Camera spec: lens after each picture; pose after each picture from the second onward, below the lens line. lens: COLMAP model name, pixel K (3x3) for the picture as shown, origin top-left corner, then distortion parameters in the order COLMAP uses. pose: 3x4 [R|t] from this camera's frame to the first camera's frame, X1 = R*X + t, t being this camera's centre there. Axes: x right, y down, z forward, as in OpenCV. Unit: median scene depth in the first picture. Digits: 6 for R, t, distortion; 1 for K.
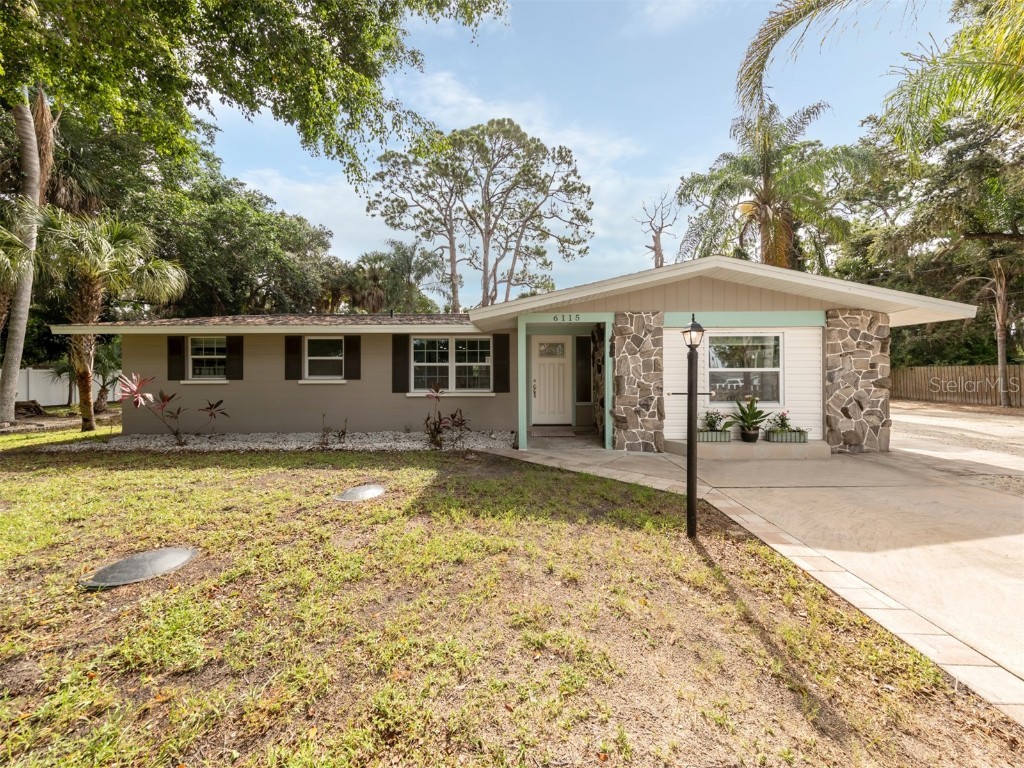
lens RADIAL K [[349.4, 0, 510.8], [0, 349.4, 352.3], [0, 0, 1]] dist [0.005594, -0.000007]
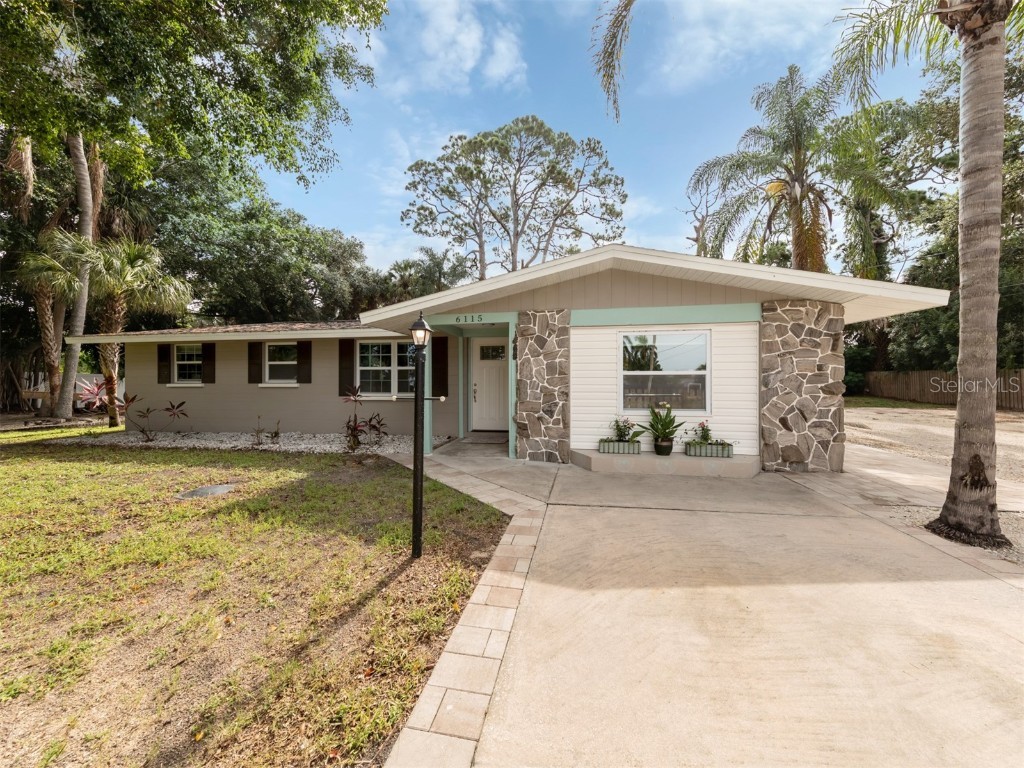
lens RADIAL K [[355.7, 0, 513.6], [0, 355.7, 357.1], [0, 0, 1]] dist [0.006174, -0.000084]
pose [[0.988055, -0.009204, -0.153826, 0.325964], [0.009645, 0.999951, 0.002117, 0.003785], [0.153799, -0.003575, 0.988096, 0.044084]]
